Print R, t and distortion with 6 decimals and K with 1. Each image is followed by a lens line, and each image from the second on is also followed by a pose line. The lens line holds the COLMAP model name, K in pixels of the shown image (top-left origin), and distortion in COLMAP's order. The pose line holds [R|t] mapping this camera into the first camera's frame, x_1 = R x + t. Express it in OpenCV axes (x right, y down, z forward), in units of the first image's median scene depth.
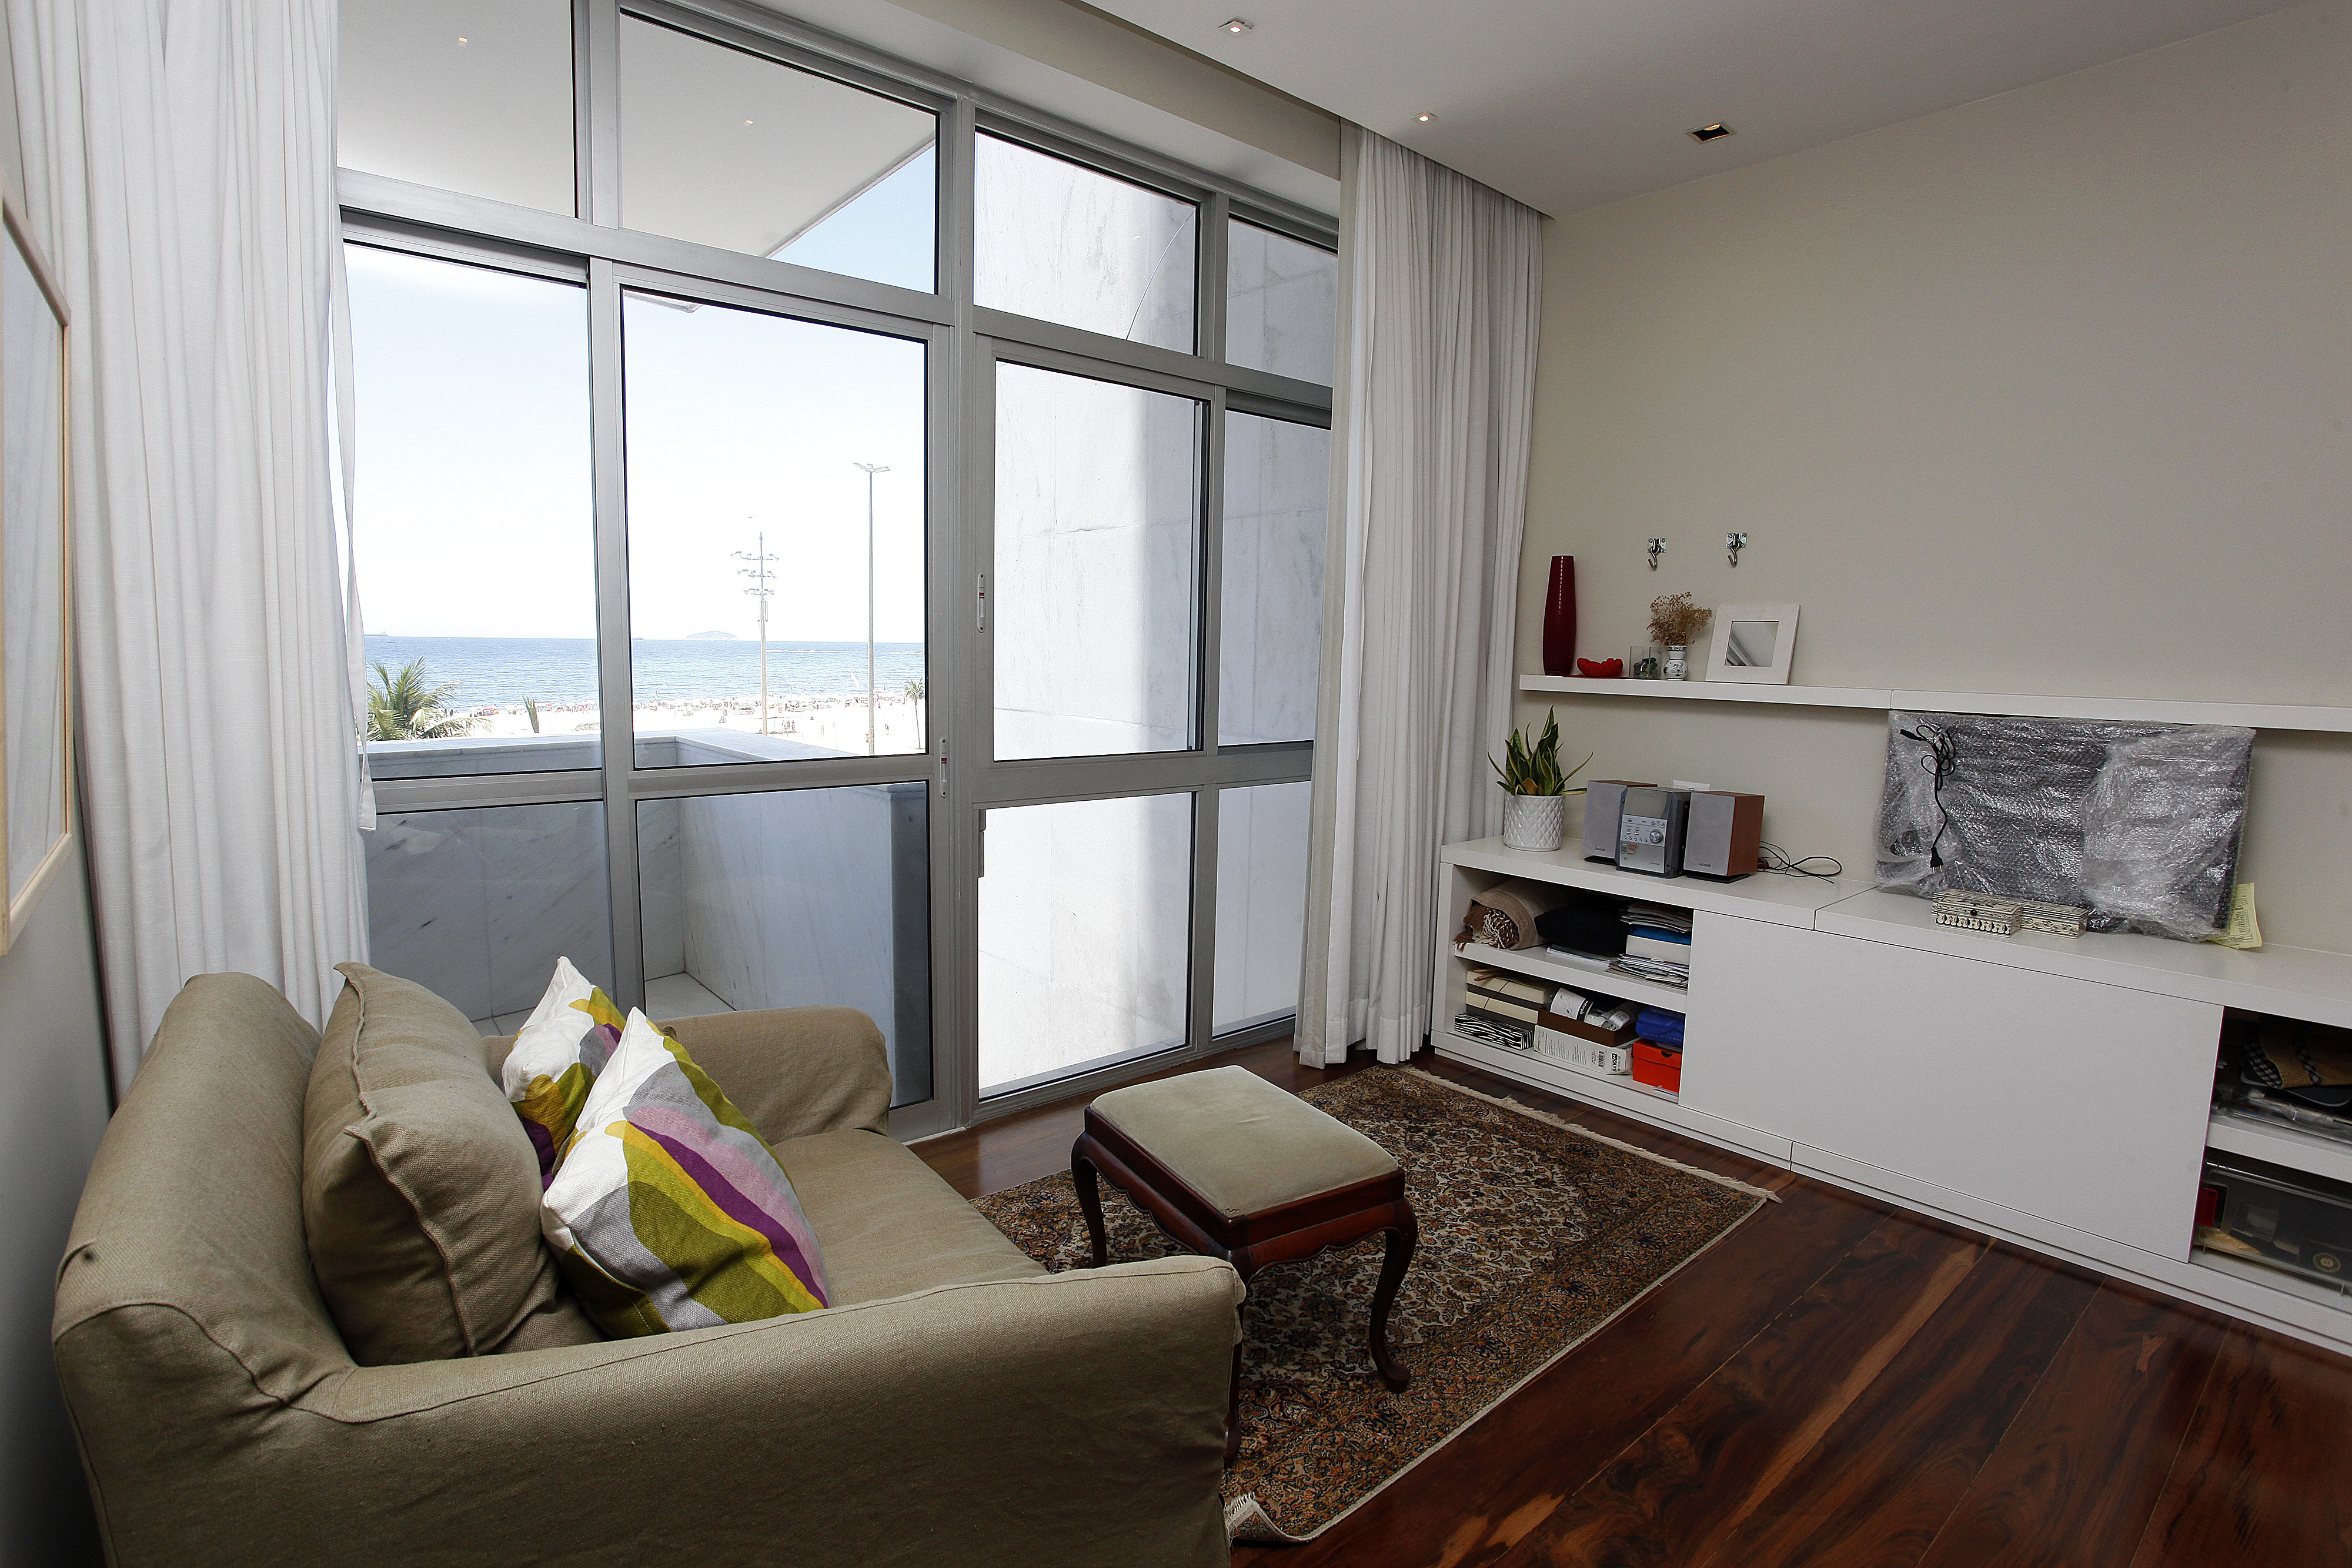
lens RADIAL K [[1095.2, 0, 1176.0], [0, 1095.2, 784.0], [0, 0, 1]] dist [-0.067375, 0.026007]
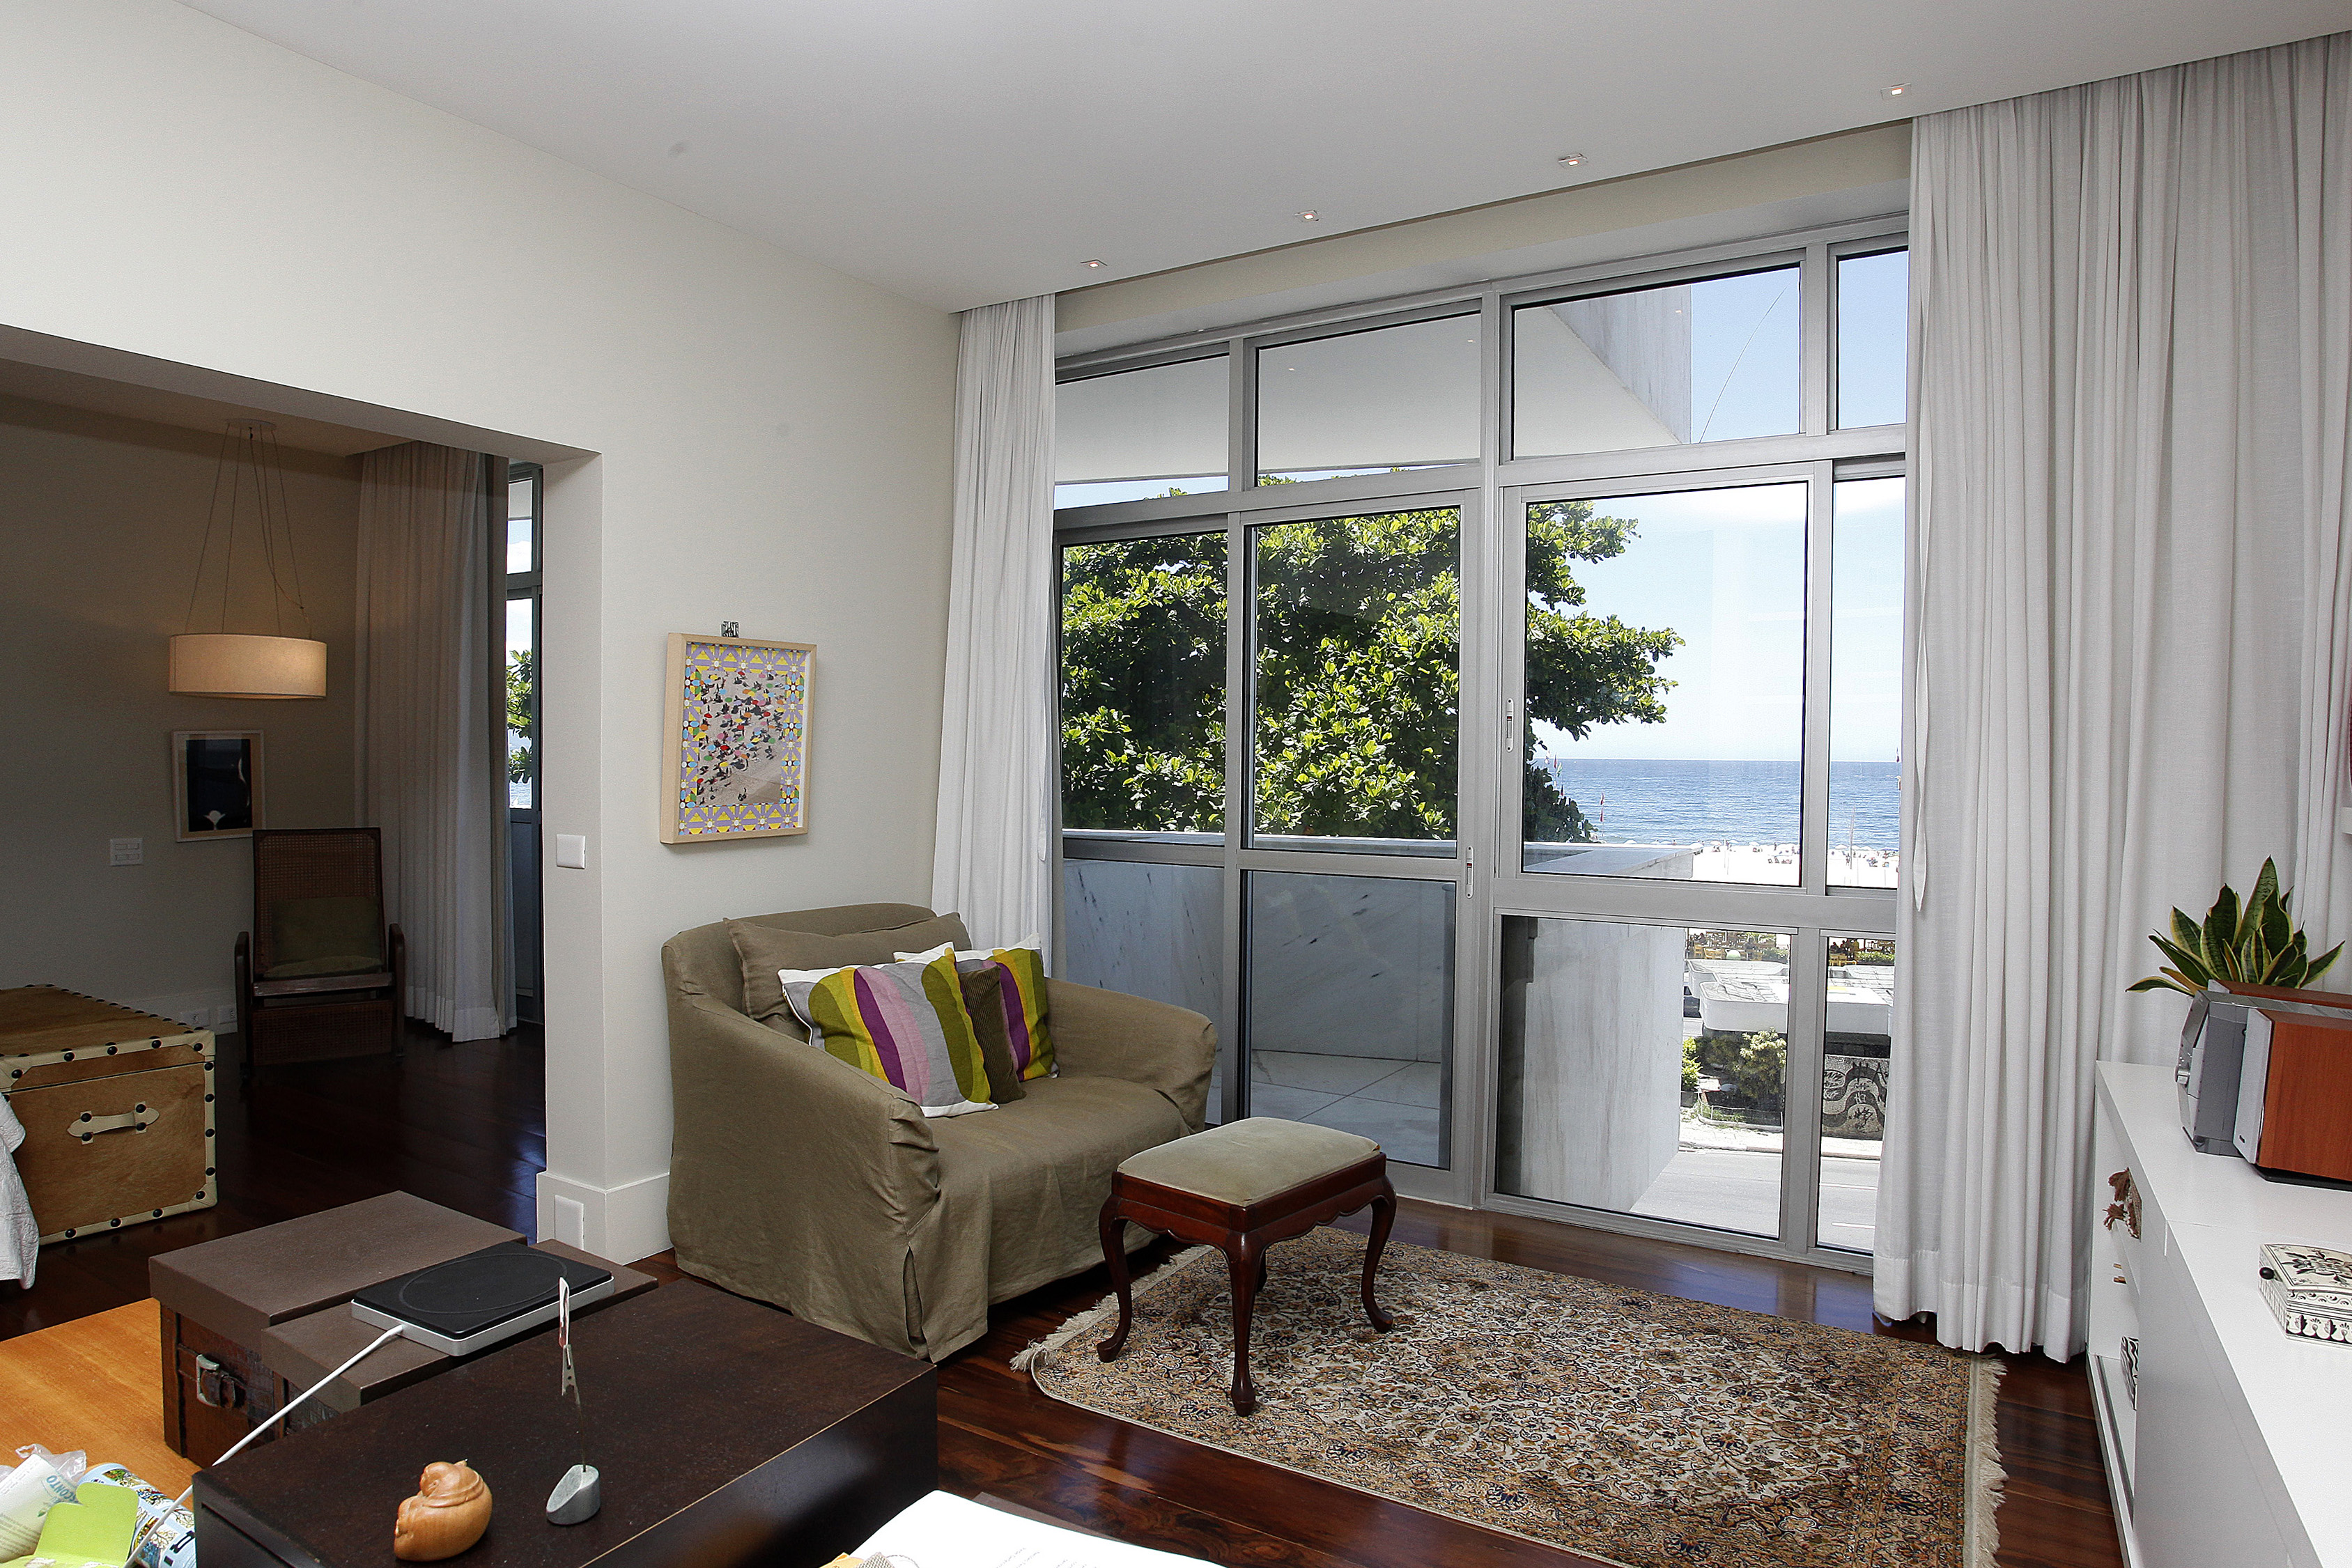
lens RADIAL K [[1153.5, 0, 1156.5], [0, 1153.5, 778.3], [0, 0, 1]] dist [-0.051311, 0.023034]
pose [[0.375901, -0.011576, -0.926588, 0.896401], [-0.112479, 0.991959, -0.058023, -0.010186], [0.919808, 0.126032, 0.371576, 0.275402]]
